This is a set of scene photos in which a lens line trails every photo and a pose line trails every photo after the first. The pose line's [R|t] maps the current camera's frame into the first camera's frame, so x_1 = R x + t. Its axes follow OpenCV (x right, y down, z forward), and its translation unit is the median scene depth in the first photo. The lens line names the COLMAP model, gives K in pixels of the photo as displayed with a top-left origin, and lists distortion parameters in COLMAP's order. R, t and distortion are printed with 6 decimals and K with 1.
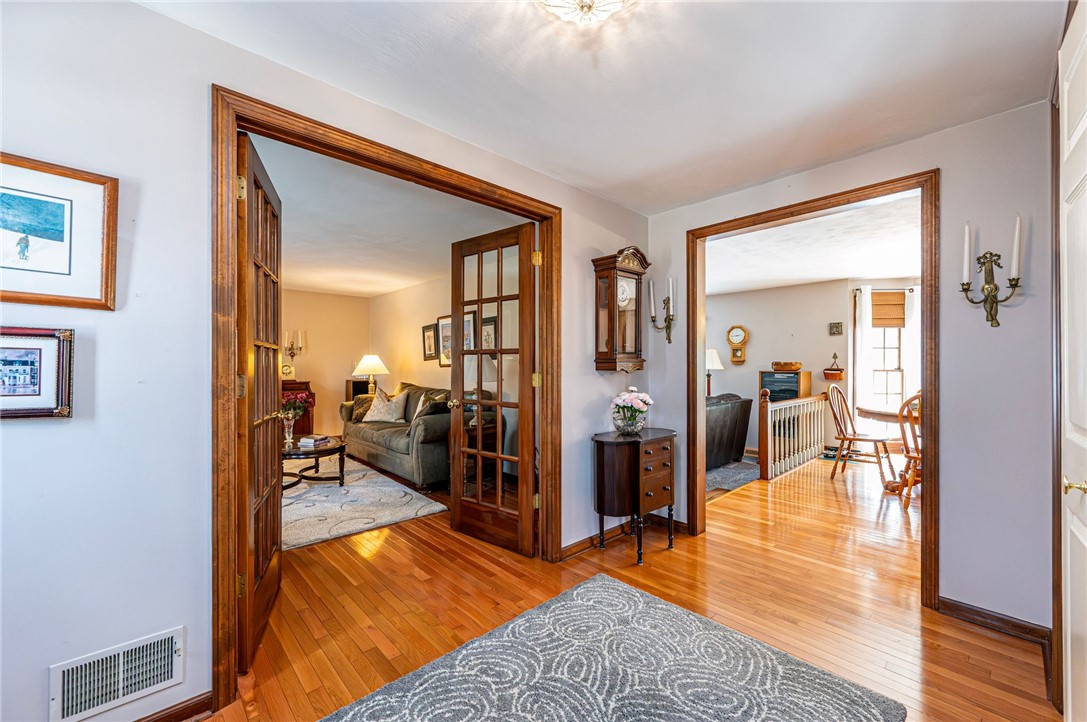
lens RADIAL K [[446.0, 0, 540.8], [0, 446.0, 368.8], [0, 0, 1]] dist [-0.002036, -0.000110]
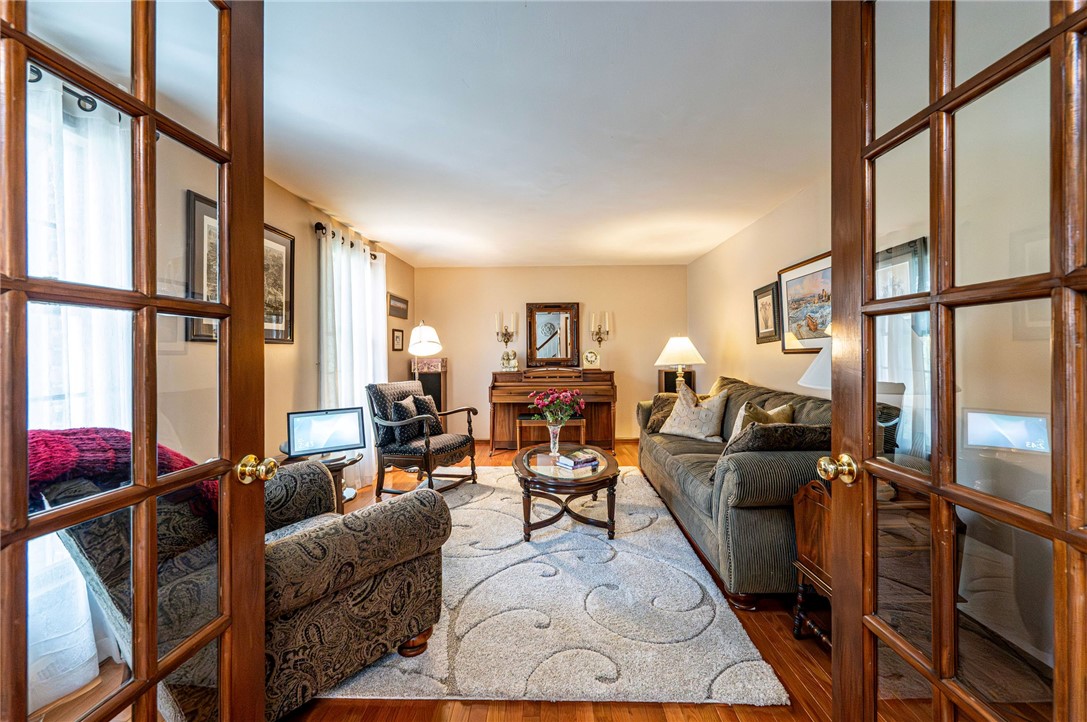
lens RADIAL K [[424.7, 0, 556.3], [0, 424.7, 353.5], [0, 0, 1]] dist [0.000353, 0.000026]
pose [[0.740188, -0.002264, -0.672396, -0.129042], [0.001654, 0.999997, -0.001546, -0.007322], [0.672398, 0.000032, 0.740190, 0.699845]]
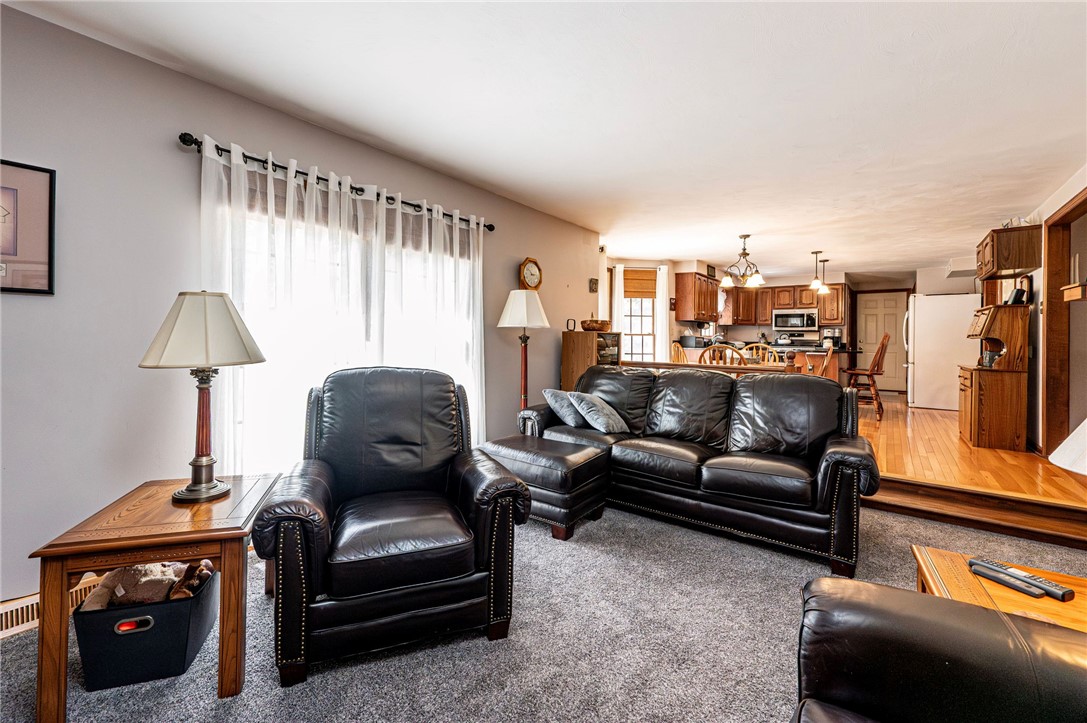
lens RADIAL K [[448.7, 0, 526.8], [0, 448.7, 337.6], [0, 0, 1]] dist [-0.000693, 0.000007]
pose [[-0.138396, 0.002244, 0.990374, -0.419656], [-0.007969, 0.999963, -0.003379, 0.037781], [-0.990345, -0.008360, -0.138373, 2.507123]]
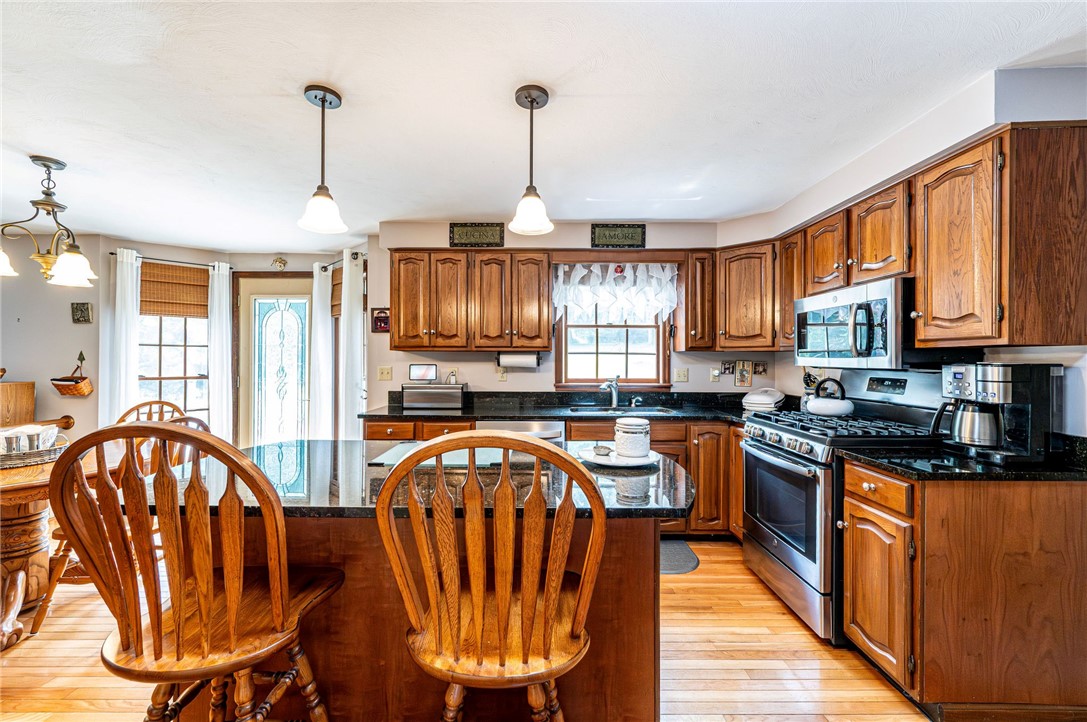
lens RADIAL K [[436.6, 0, 539.6], [0, 436.6, 357.4], [0, 0, 1]] dist [-0.000976, -0.000084]
pose [[0.681447, 0.004611, 0.731853, 1.303712], [0.000251, 0.999979, -0.006535, -0.046714], [-0.731868, 0.004637, 0.681431, 0.236094]]
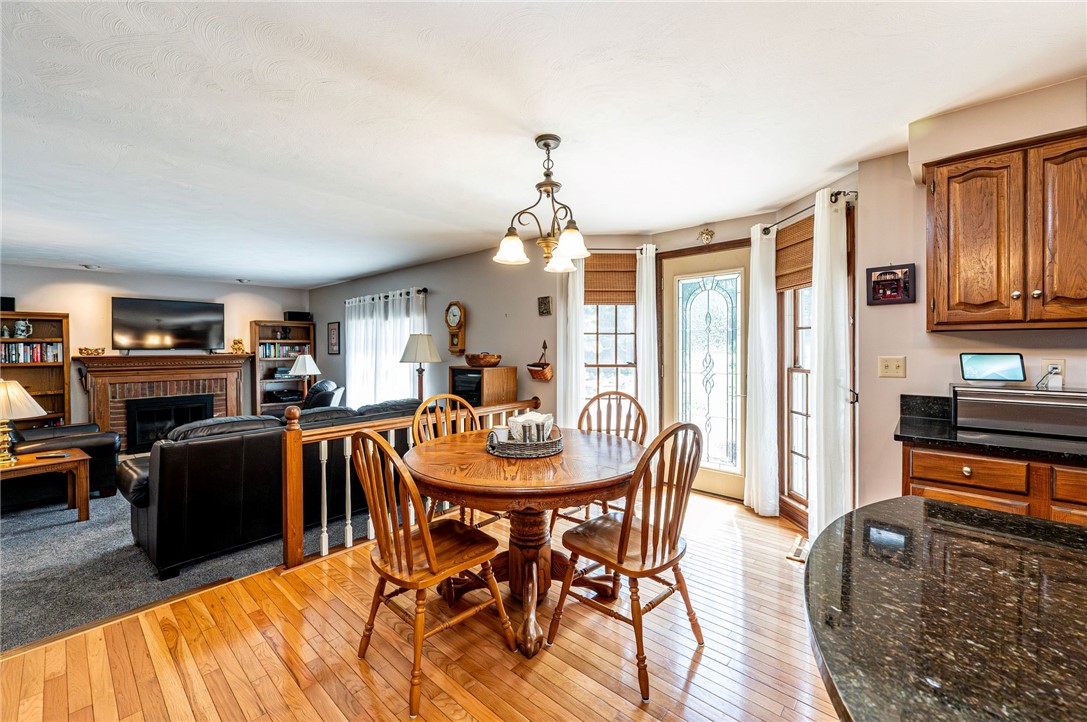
lens RADIAL K [[434.1, 0, 545.9], [0, 434.1, 350.0], [0, 0, 1]] dist [0.000055, -0.000168]
pose [[0.996014, -0.003563, 0.089127, 1.205838], [0.003414, 0.999993, 0.001821, -0.044765], [-0.089133, -0.001509, 0.996019, 0.653886]]
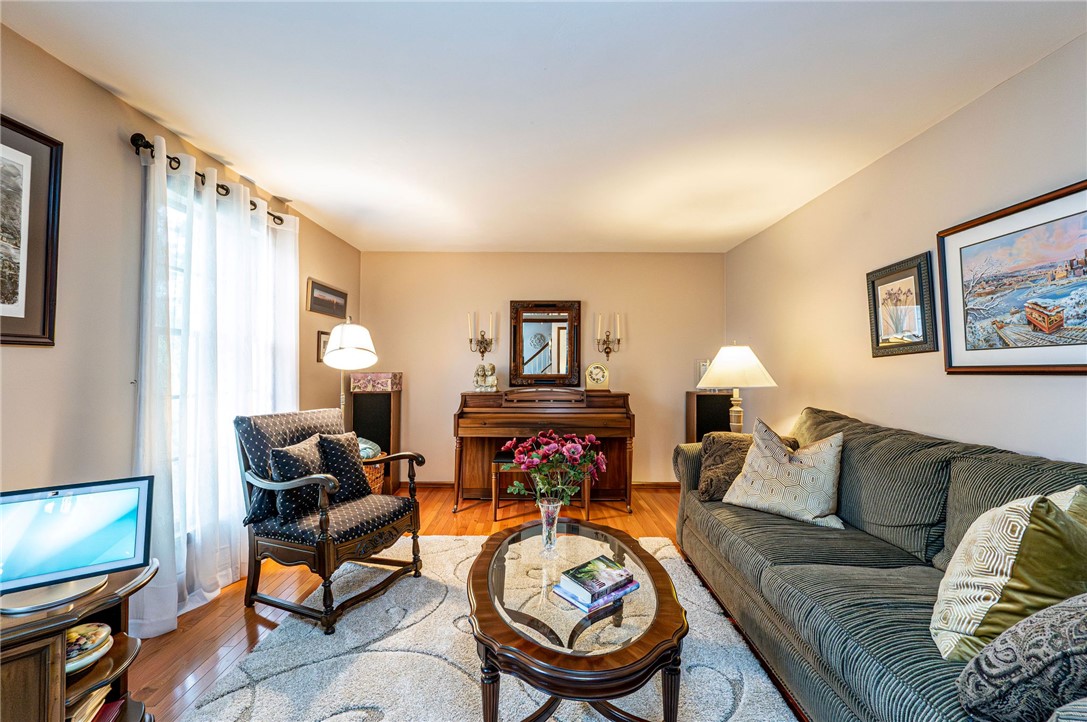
lens RADIAL K [[419.8, 0, 570.6], [0, 419.8, 359.6], [0, 0, 1]] dist [0.000804, 0.000020]
pose [[0.779117, -0.005561, -0.626854, -0.458379], [-0.010100, 0.999719, -0.021423, -0.010061], [0.626797, 0.023022, 0.778842, 1.042950]]
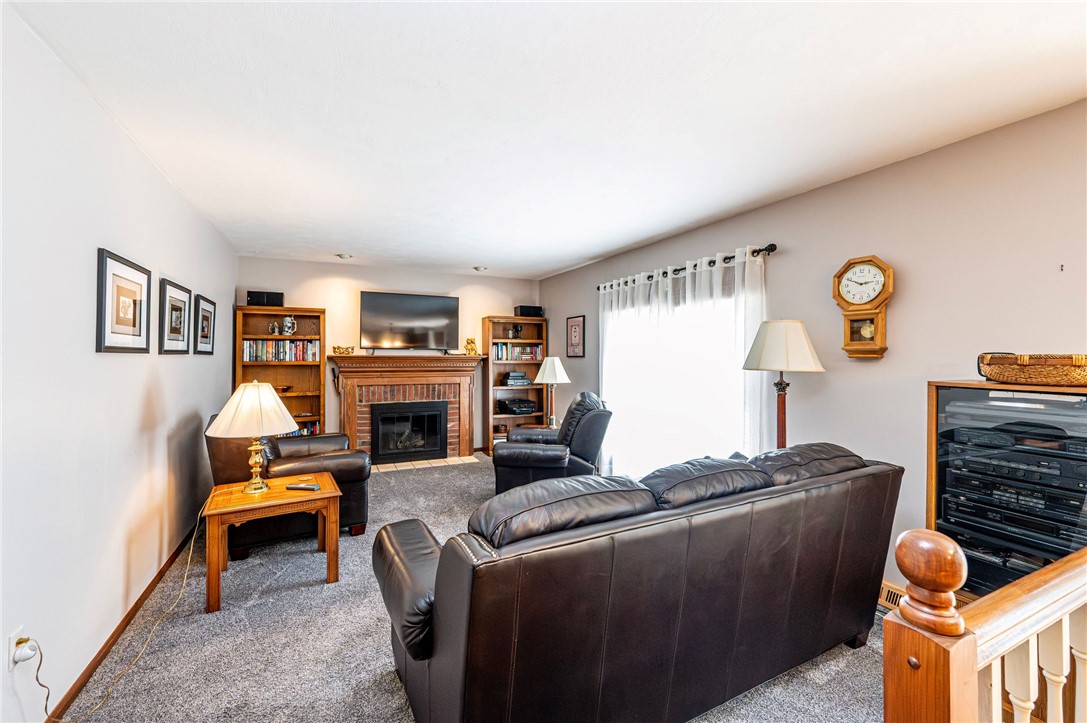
lens RADIAL K [[439.2, 0, 531.0], [0, 439.2, 351.8], [0, 0, 1]] dist [-0.000421, -0.000183]
pose [[0.951748, 0.004111, -0.306854, 0.655189], [-0.007558, 0.999921, -0.010047, -0.023134], [0.306788, 0.011882, 0.951704, 1.274490]]
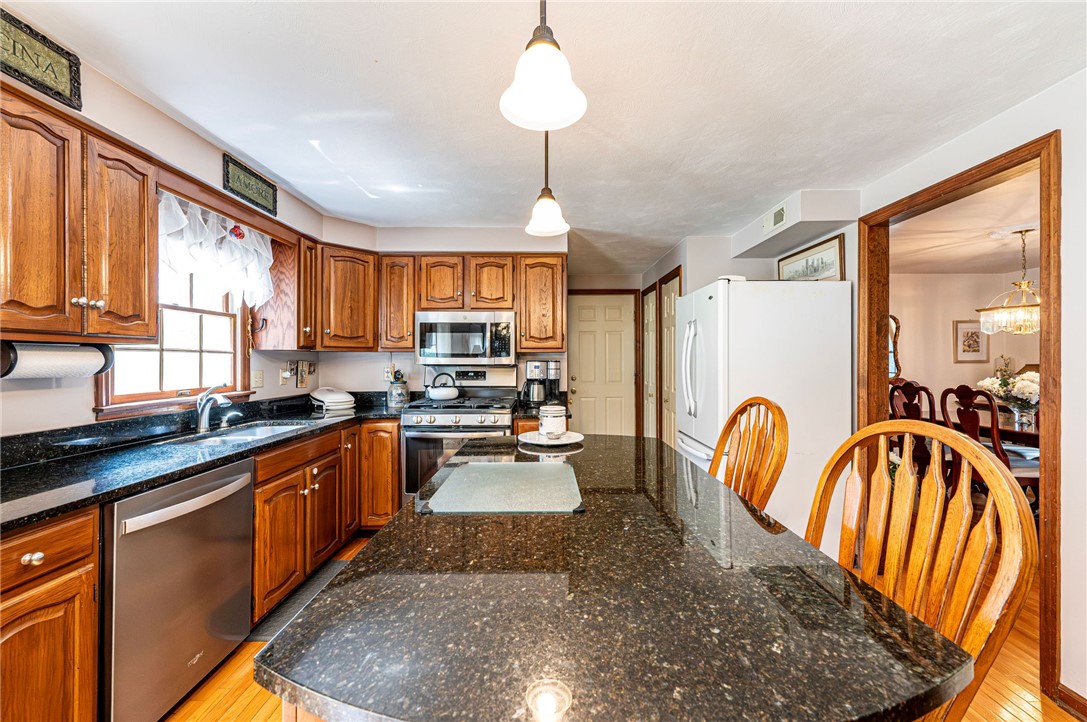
lens RADIAL K [[430.5, 0, 543.9], [0, 430.5, 356.9], [0, 0, 1]] dist [0.000055, 0.000024]
pose [[-0.728696, 0.005489, 0.684815, 1.327939], [0.005037, 0.999984, -0.002655, -0.049775], [-0.684819, 0.001515, -0.728712, 1.043142]]
